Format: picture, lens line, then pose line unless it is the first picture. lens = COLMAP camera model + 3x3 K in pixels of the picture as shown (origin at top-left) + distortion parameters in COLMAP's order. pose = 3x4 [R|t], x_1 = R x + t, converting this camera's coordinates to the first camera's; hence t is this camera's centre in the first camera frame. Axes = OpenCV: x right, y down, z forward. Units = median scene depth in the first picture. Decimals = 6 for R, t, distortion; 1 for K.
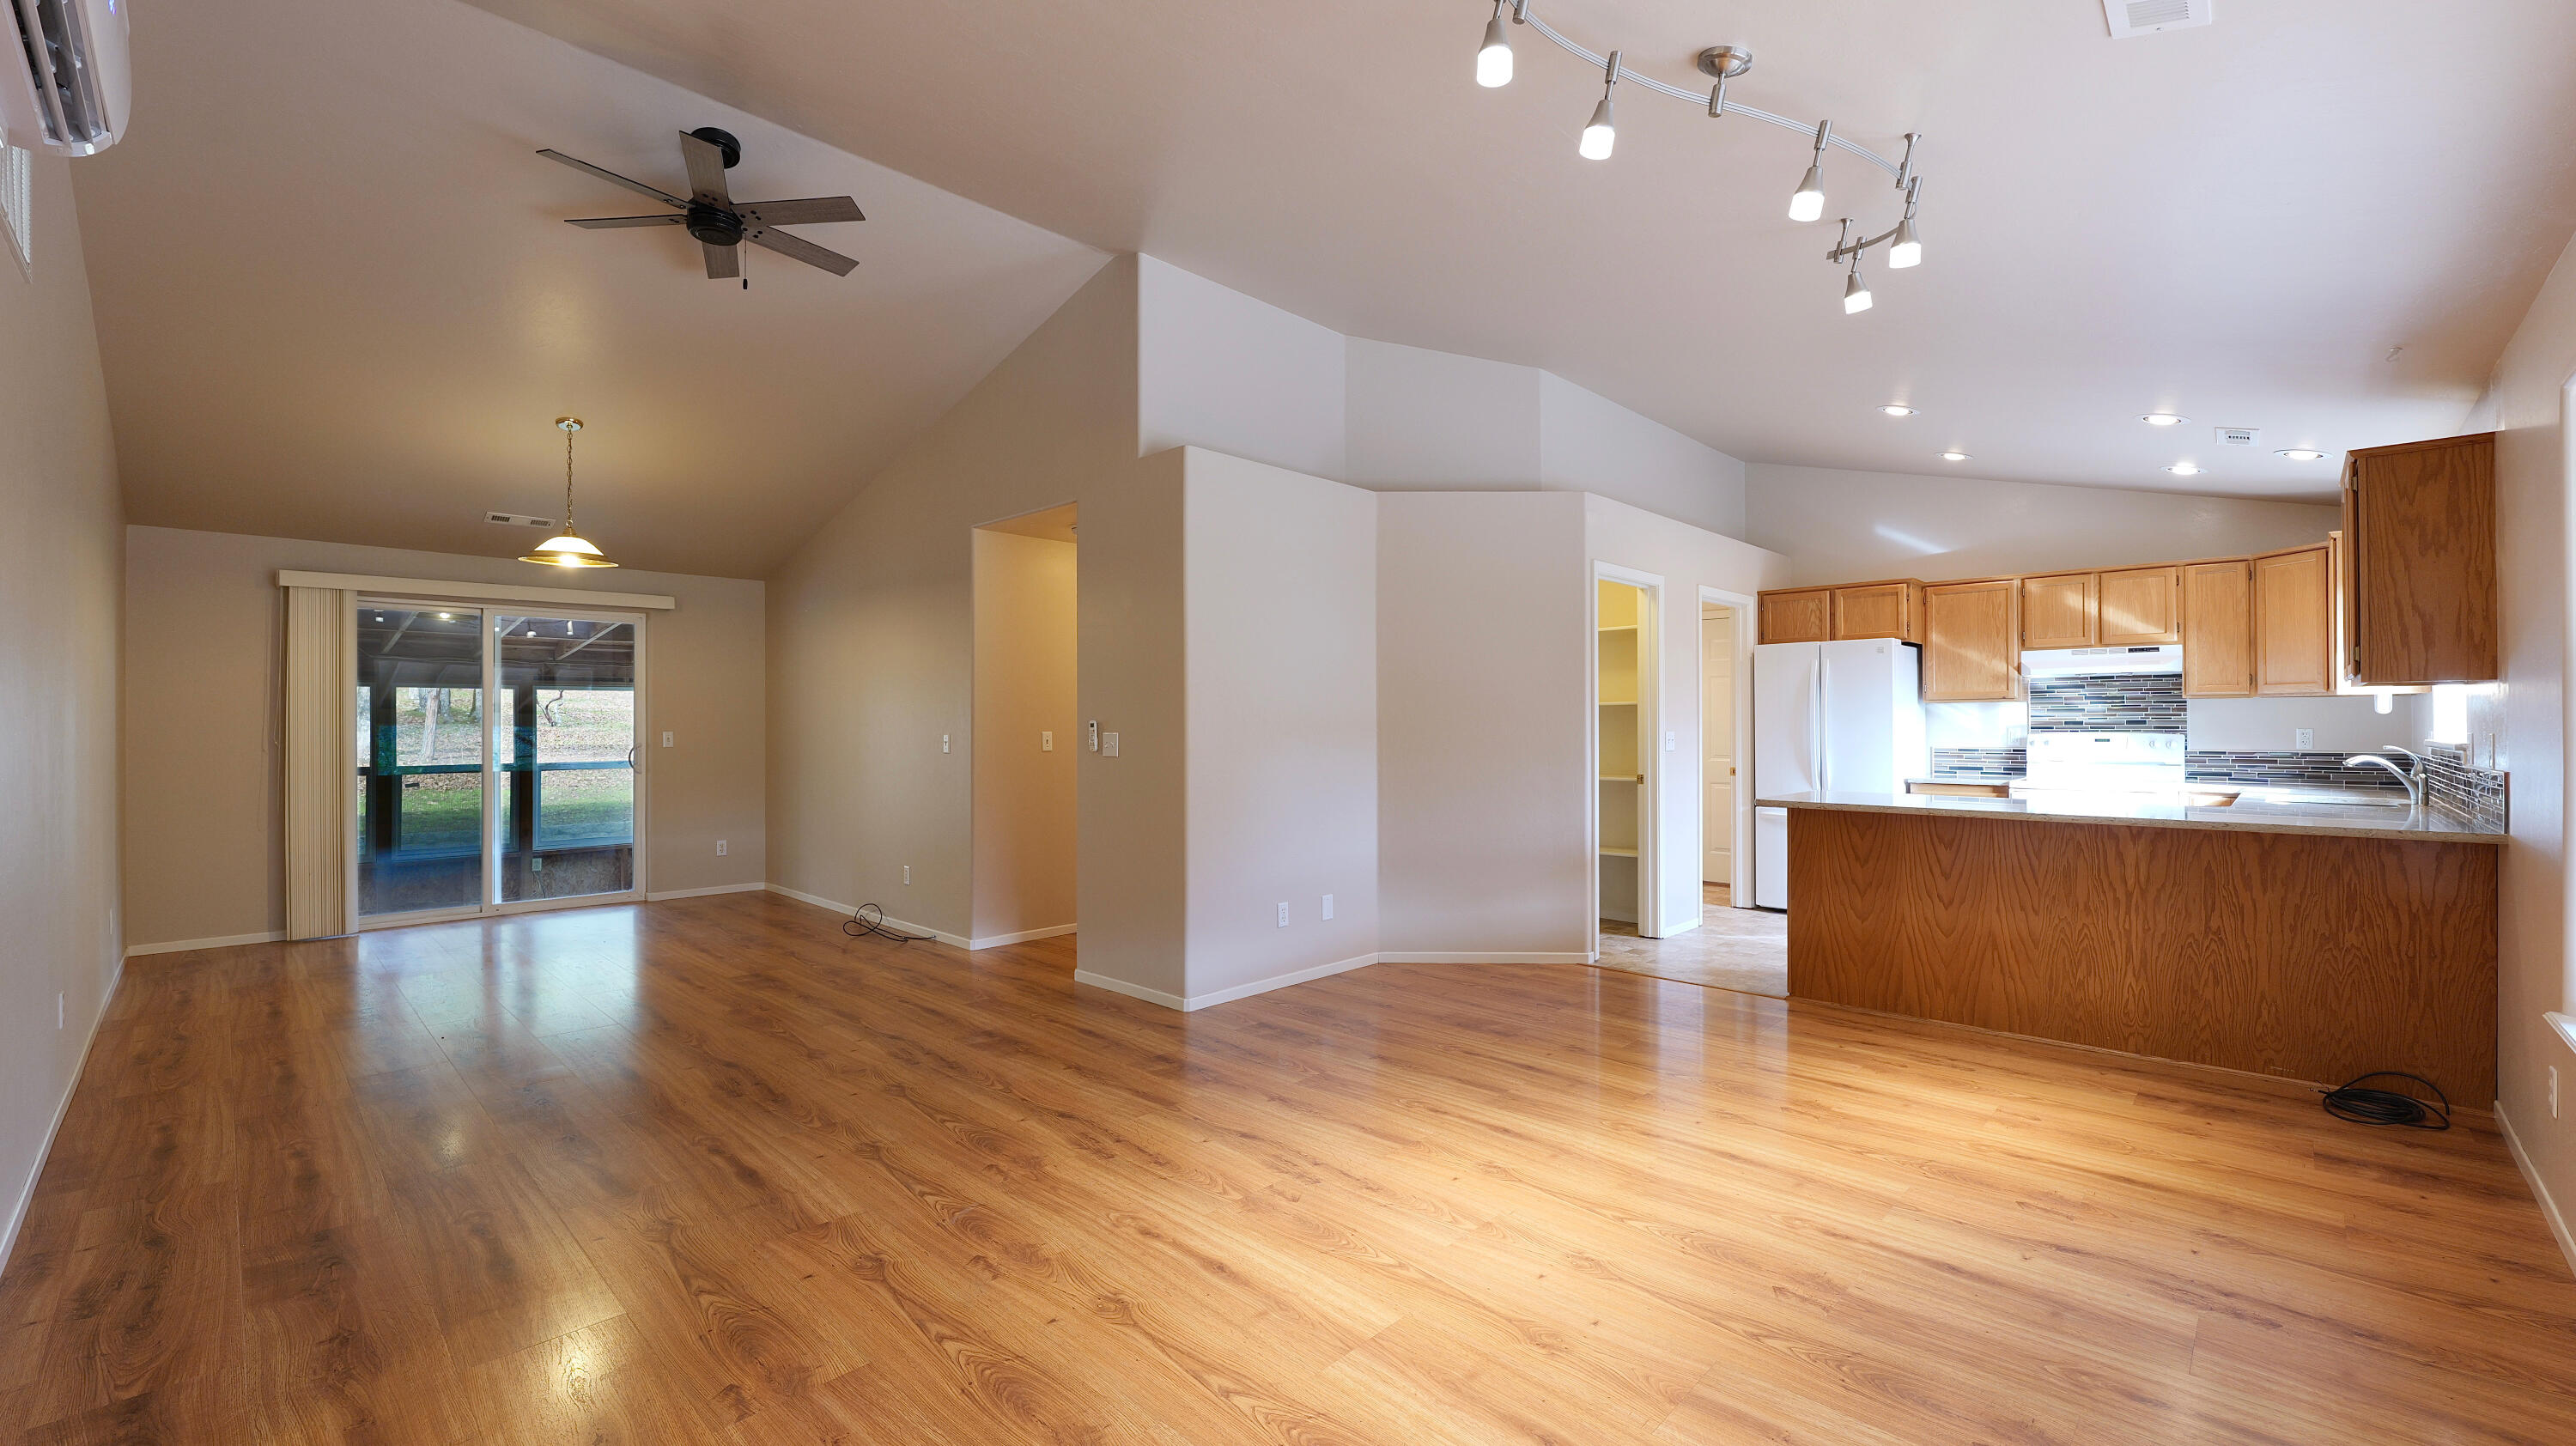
lens RADIAL K [[1047.1, 0, 1283.1], [0, 1047.1, 723.2], [0, 0, 1]] dist [-0.011449, 0.000520]
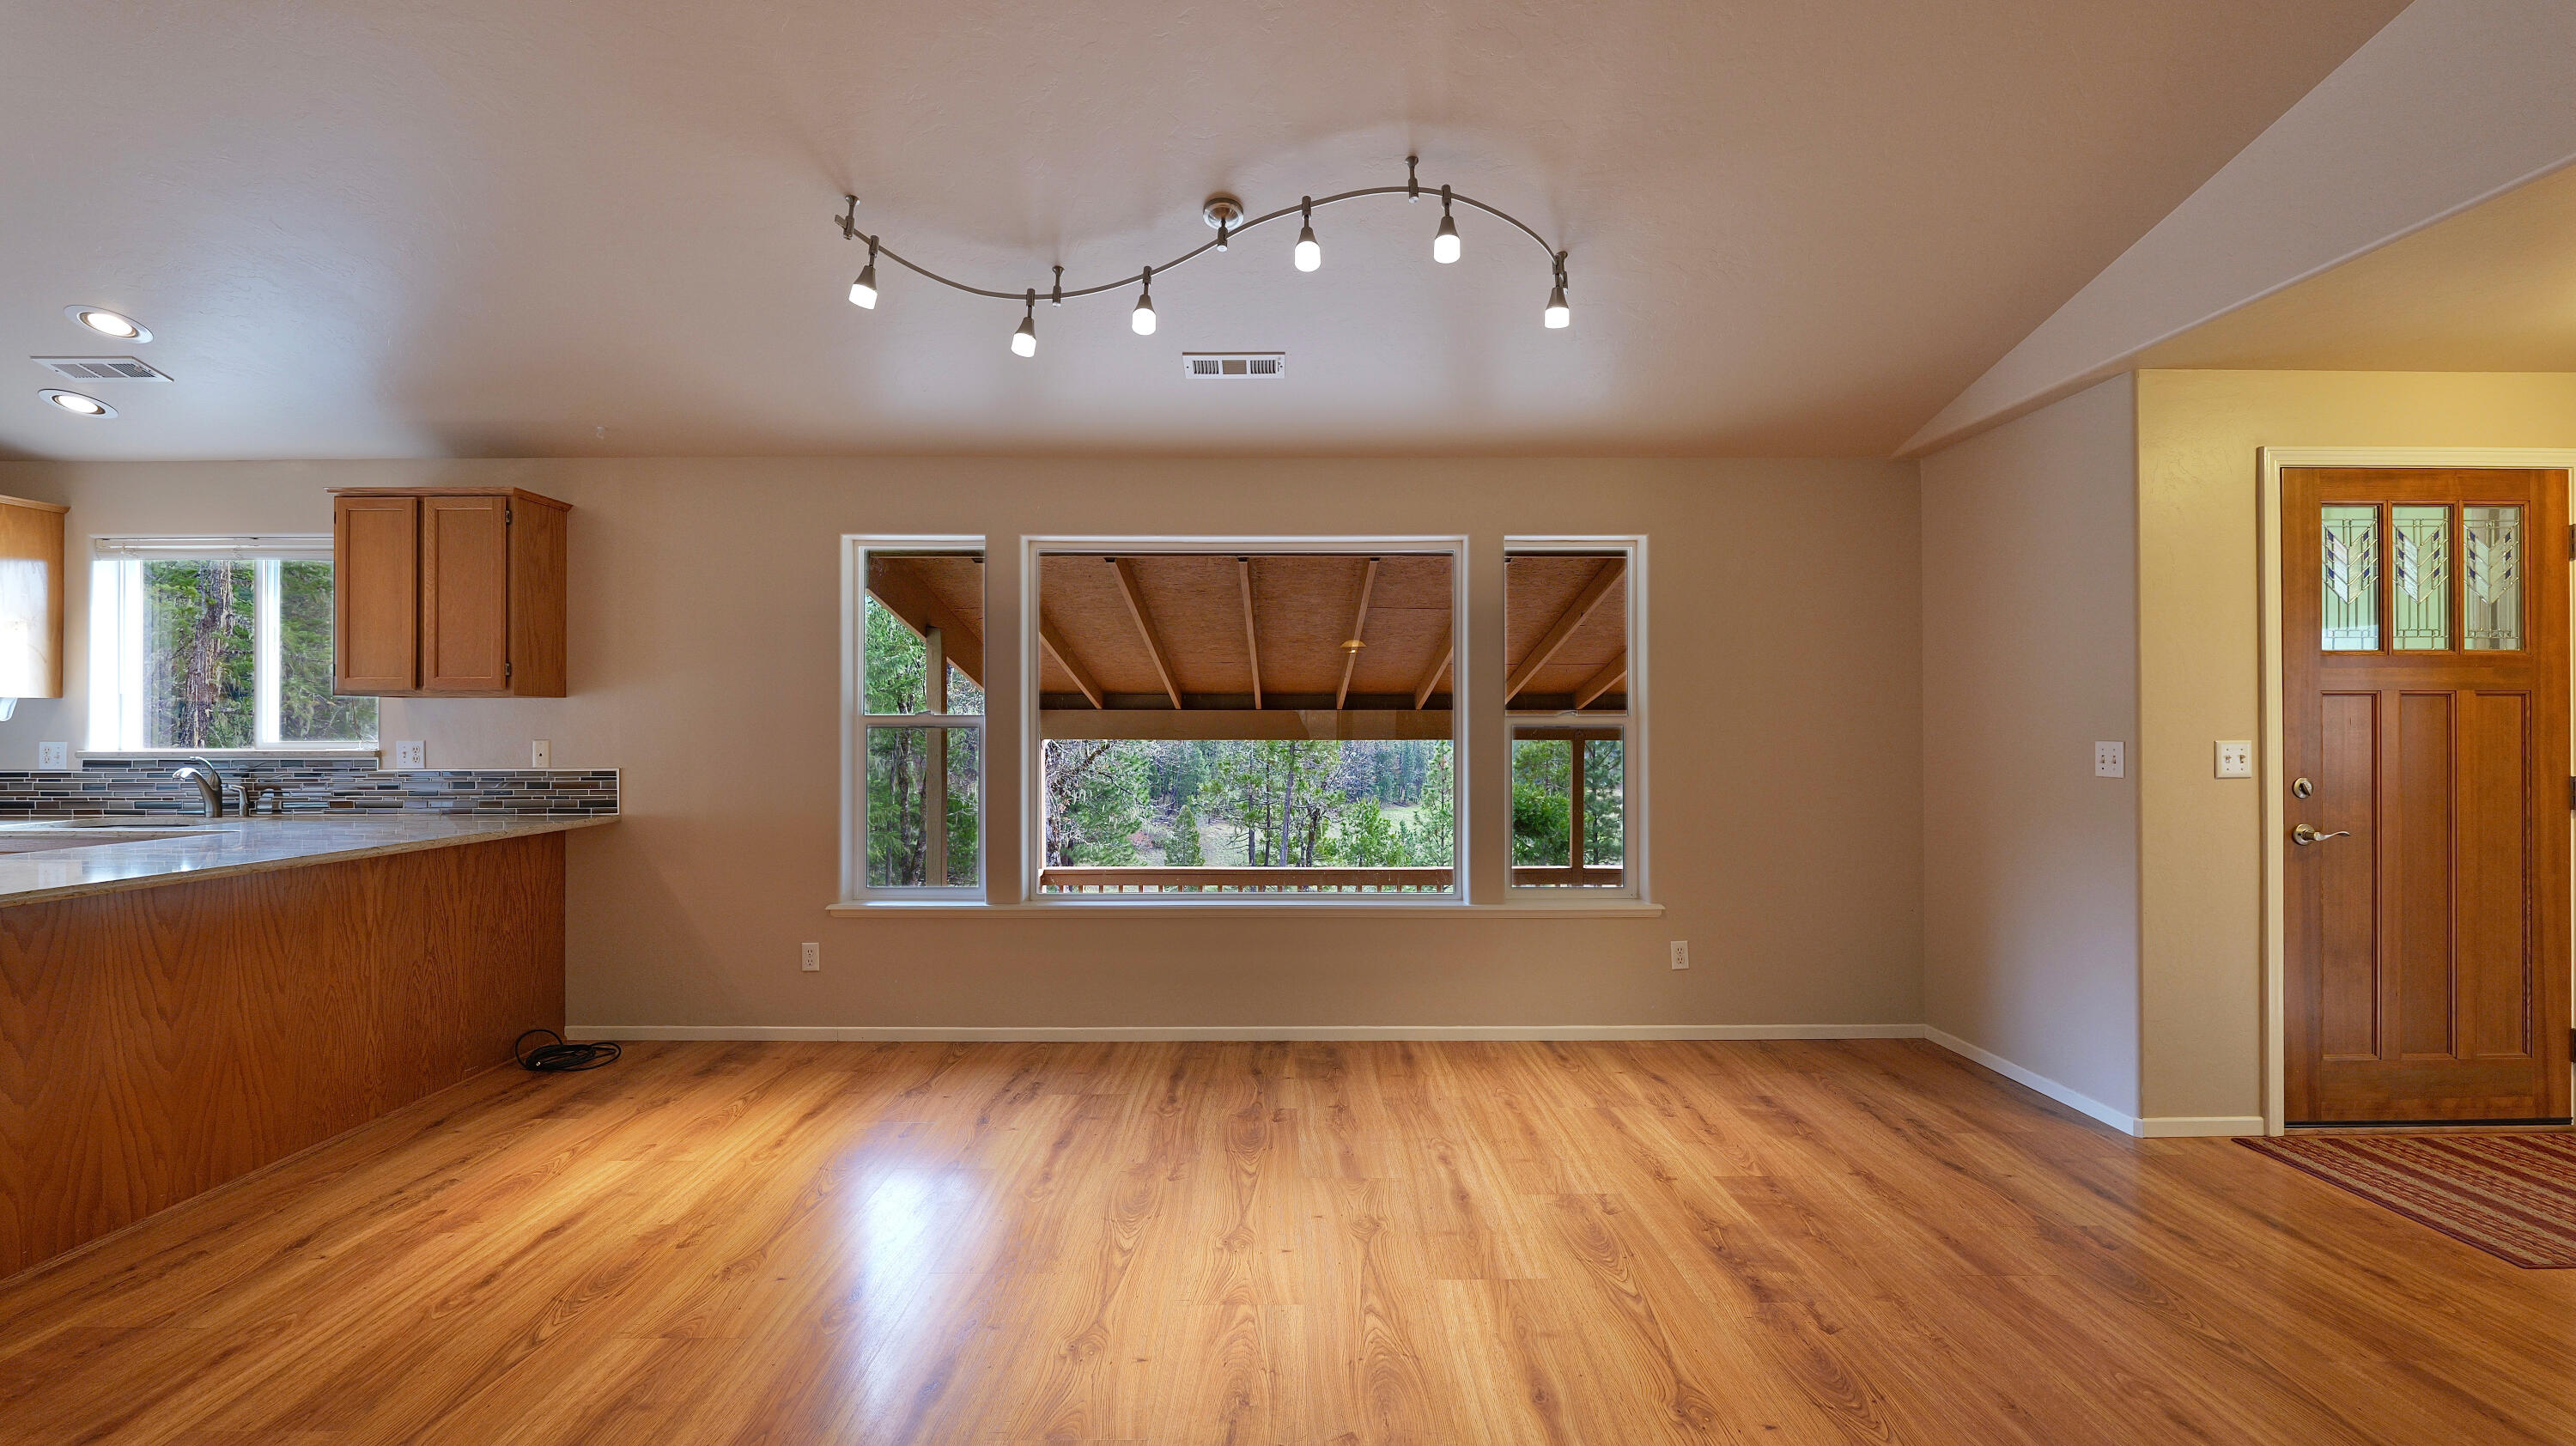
lens RADIAL K [[1047.1, 0, 1286.1], [0, 1047.1, 722.3], [0, 0, 1]] dist [-0.011449, 0.000520]
pose [[-0.697750, 0.006019, 0.716316, -0.275867], [0.002367, 0.999979, -0.006097, -0.000915], [-0.716338, -0.002558, -0.697749, 0.928555]]
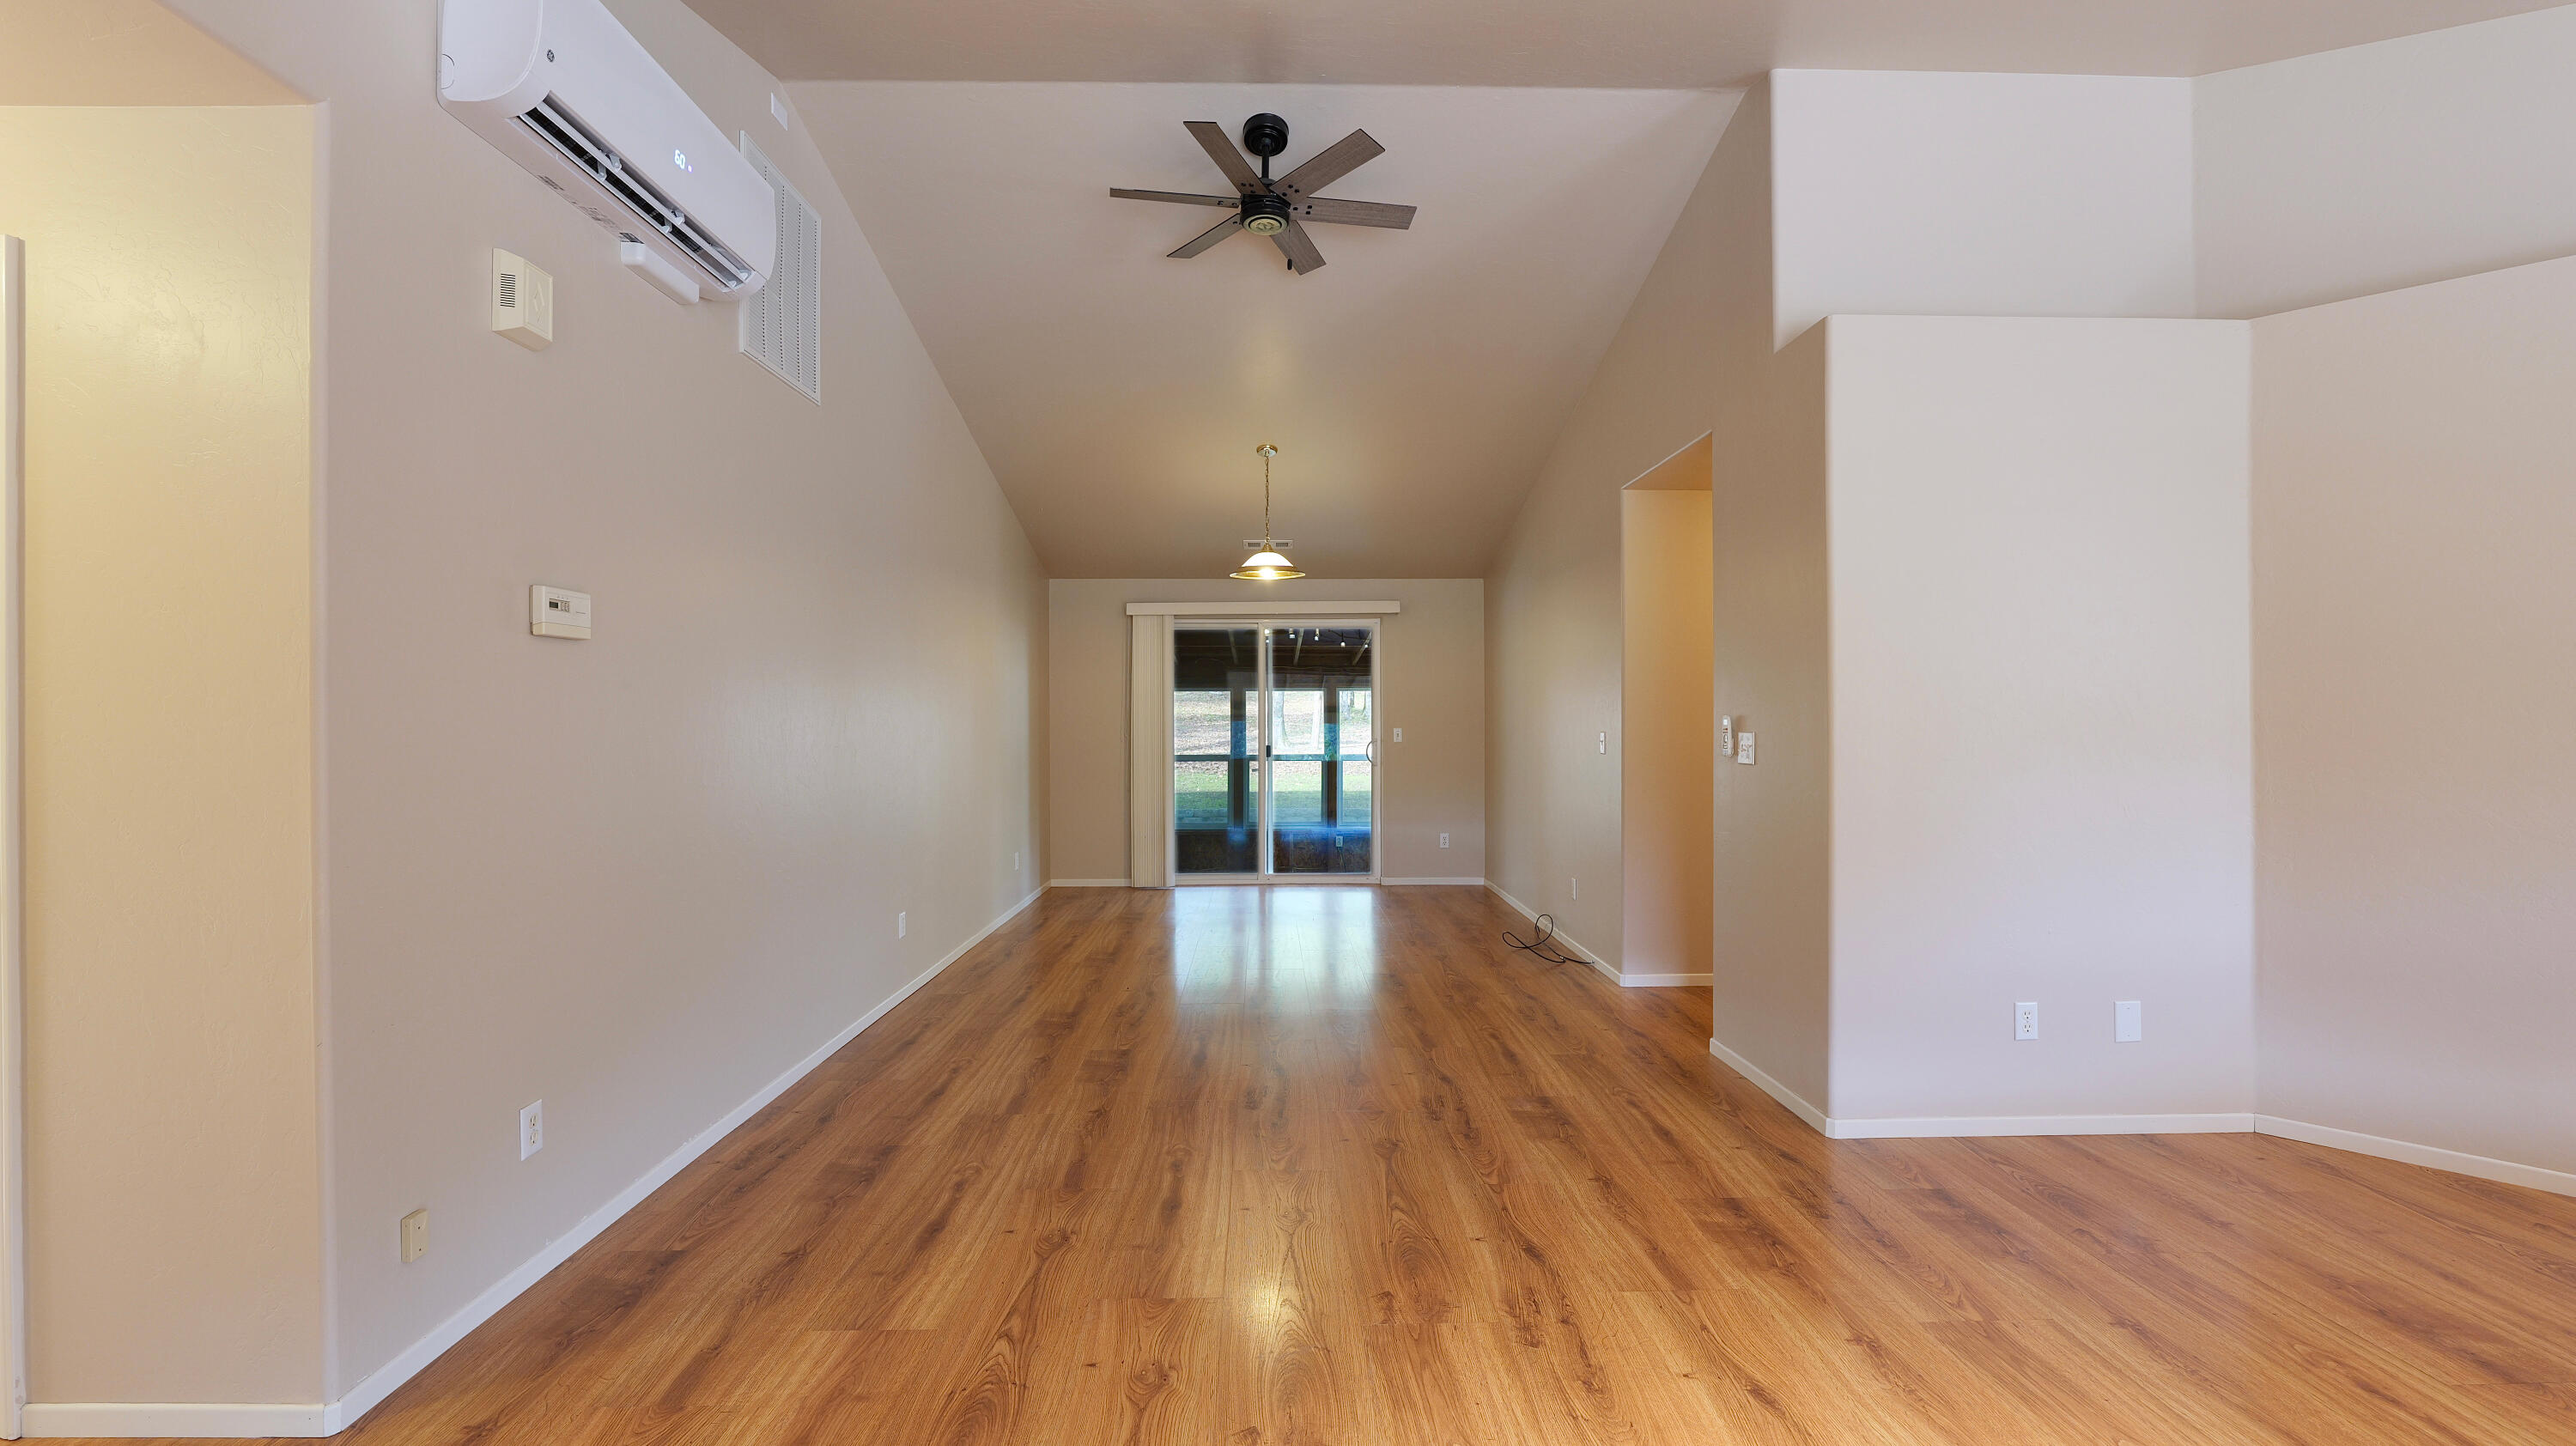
lens RADIAL K [[1047.1, 0, 1293.1], [0, 1047.1, 718.8], [0, 0, 1]] dist [-0.011449, 0.000520]
pose [[0.713098, -0.002019, -0.701062, 0.133078], [0.000908, 0.999998, -0.001956, 0.001122], [0.701064, 0.000758, 0.713098, 0.254938]]
